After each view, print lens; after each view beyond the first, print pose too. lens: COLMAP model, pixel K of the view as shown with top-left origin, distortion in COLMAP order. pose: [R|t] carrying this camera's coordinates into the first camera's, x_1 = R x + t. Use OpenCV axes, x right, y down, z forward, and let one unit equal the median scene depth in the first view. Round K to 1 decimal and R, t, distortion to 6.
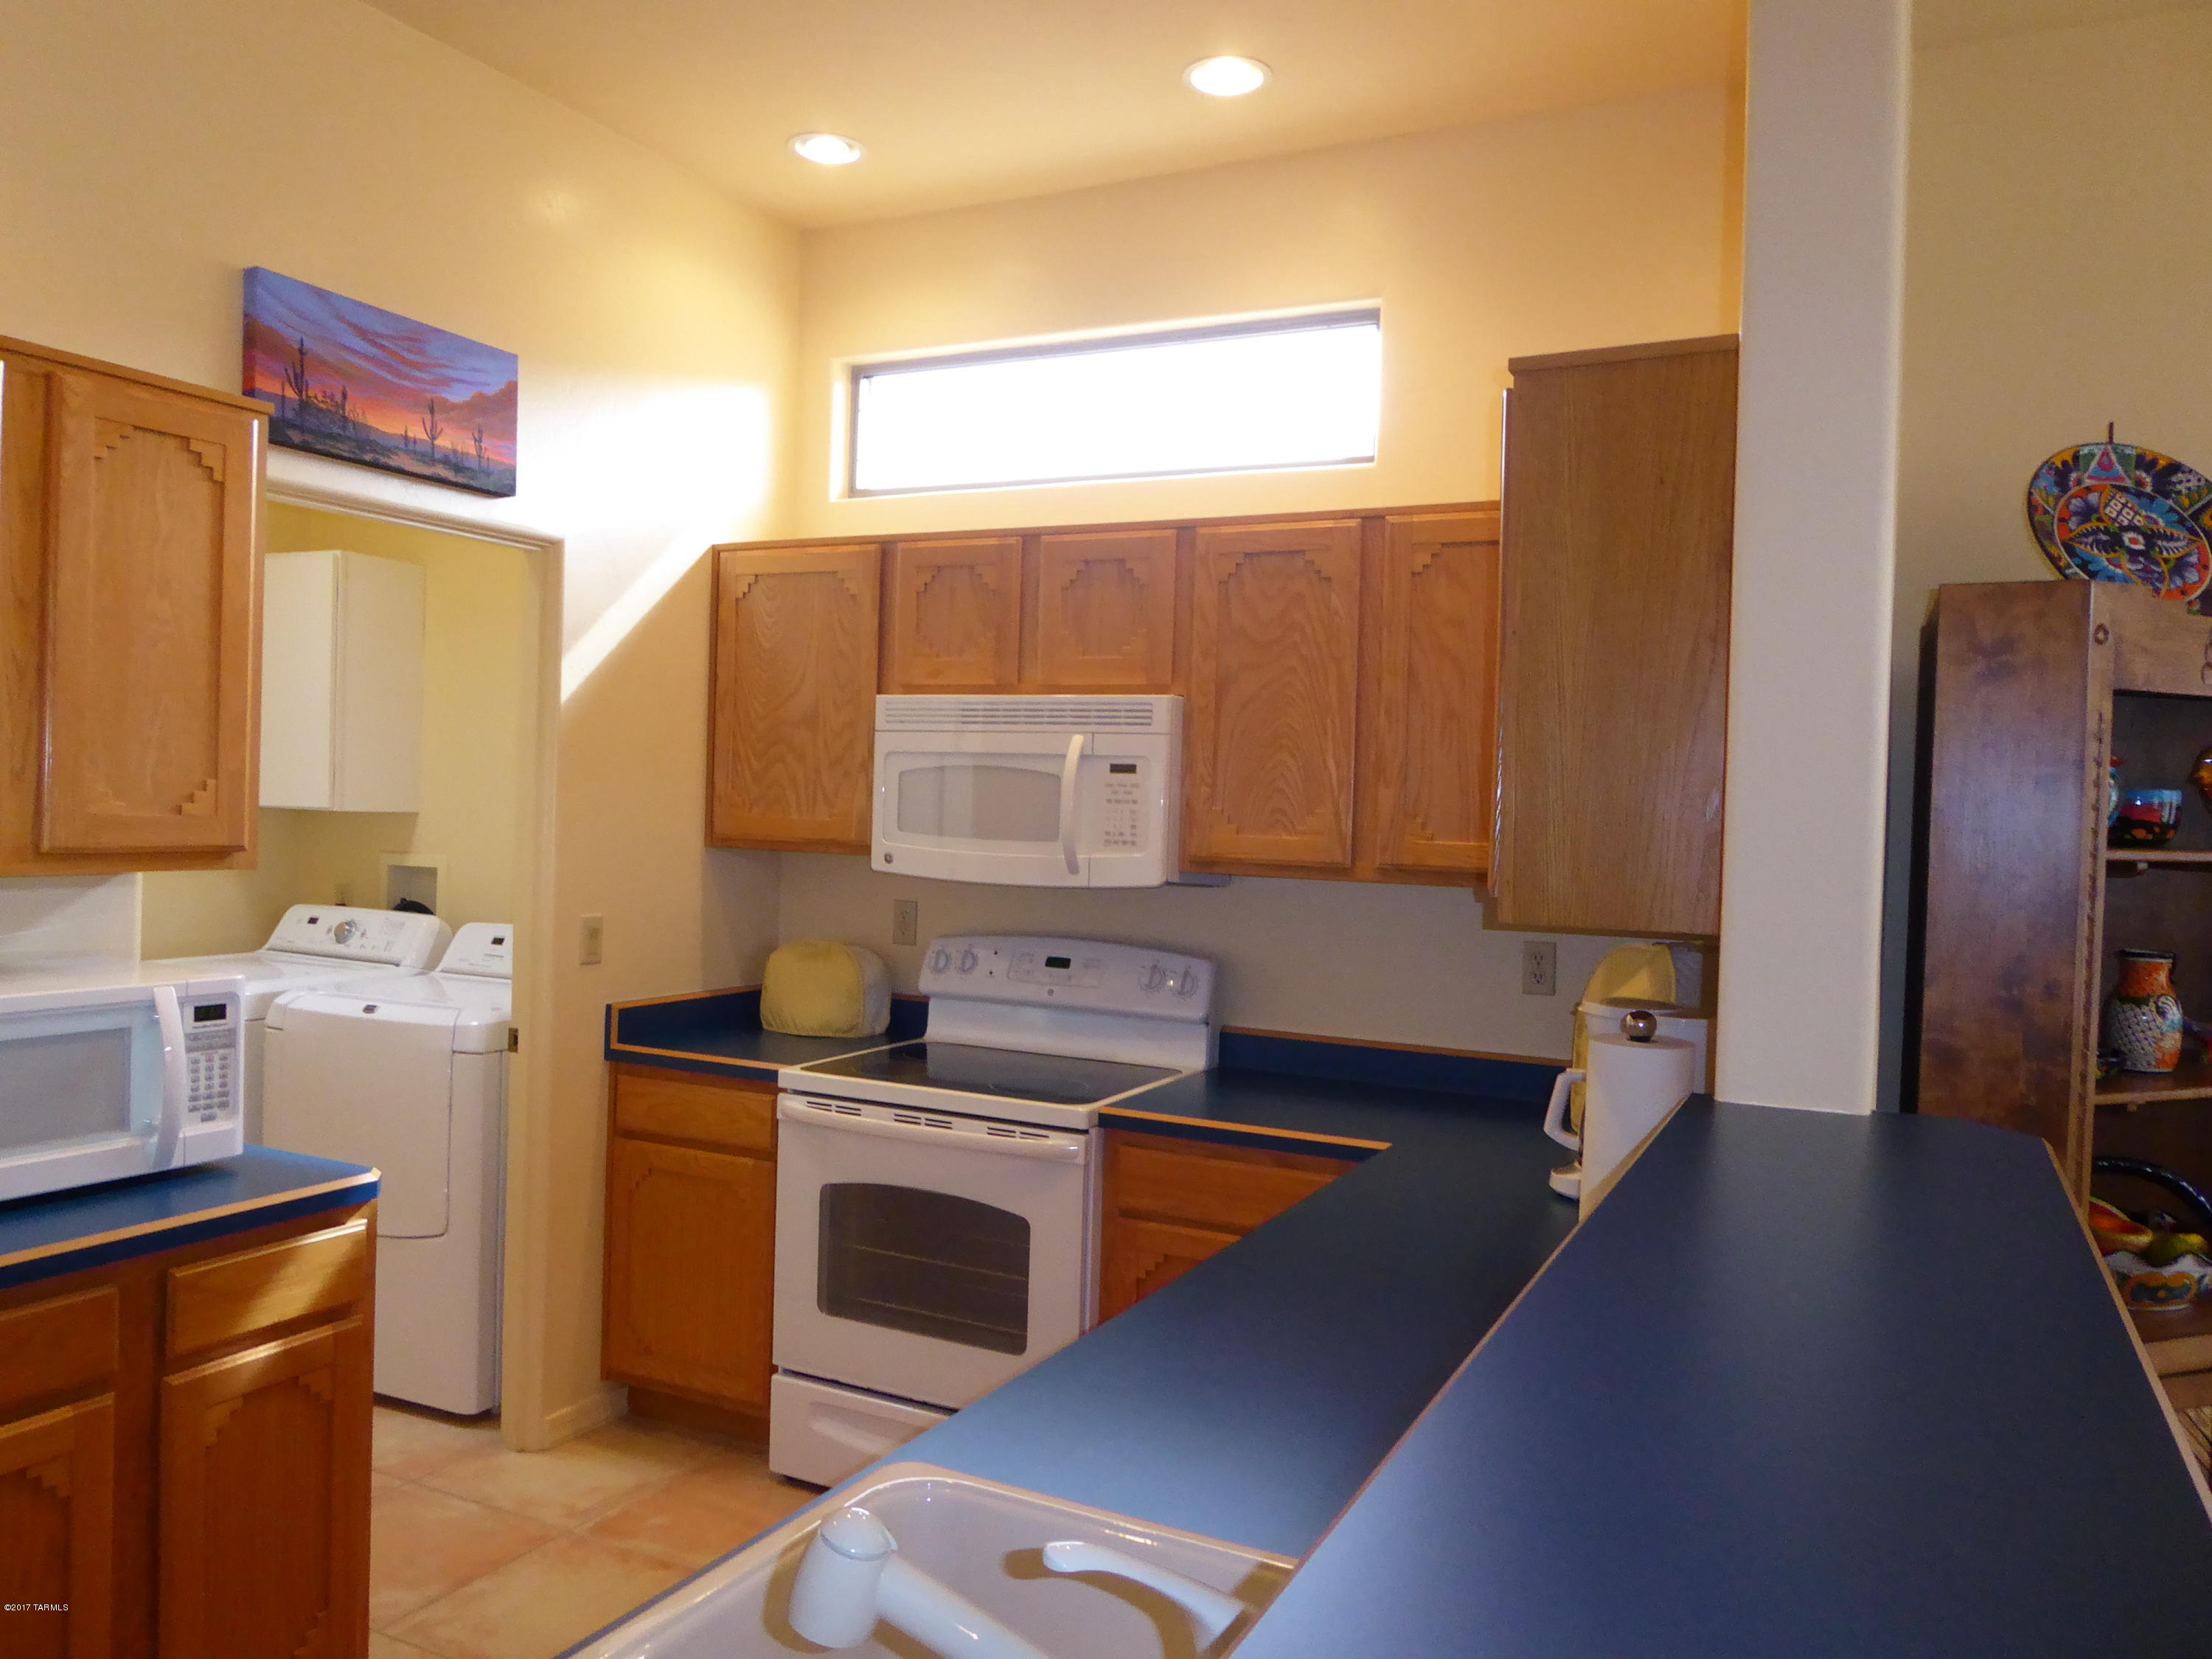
lens RADIAL K [[1626.0, 0, 1109.0], [0, 1626.0, 835.1], [0, 0, 1]] dist [-0.001890, 0.001522]
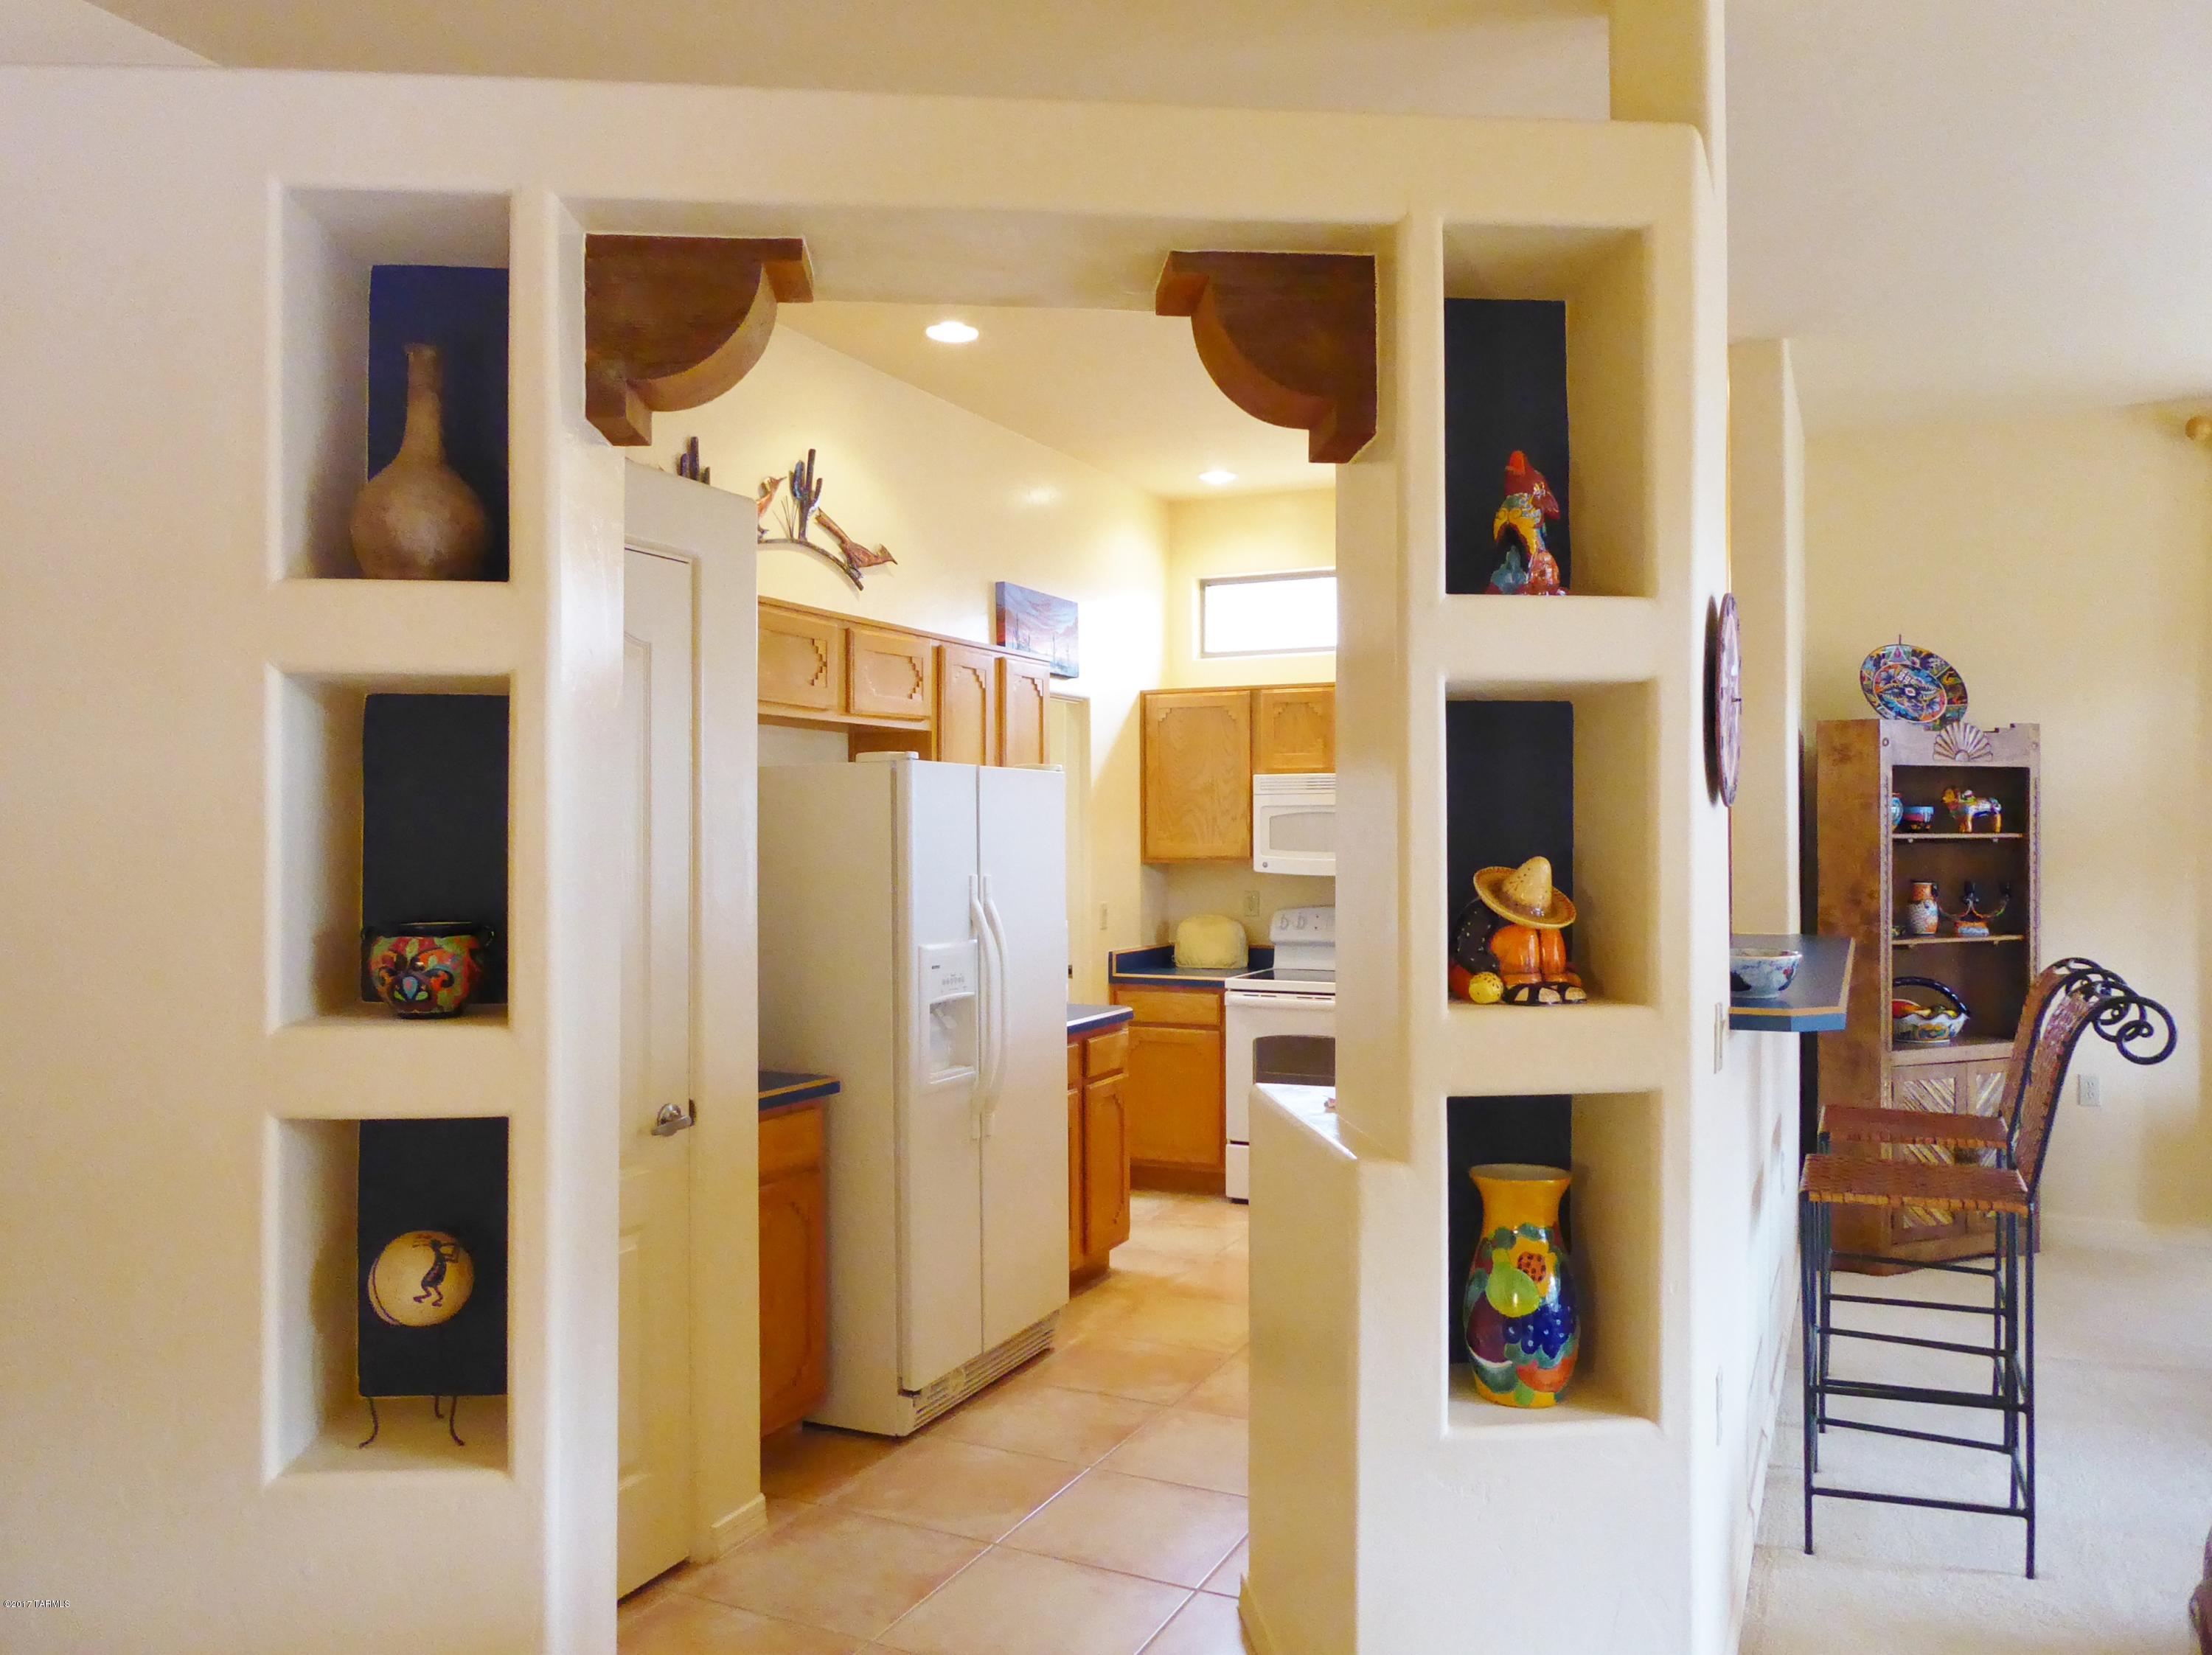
lens RADIAL K [[1625.8, 0, 1098.9], [0, 1625.8, 835.8], [0, 0, 1]] dist [-0.001890, 0.001522]
pose [[0.999317, -0.036829, 0.003039, -0.453850], [0.036873, 0.999195, -0.015828, 0.004982], [-0.002454, 0.015929, 0.999870, -1.135849]]
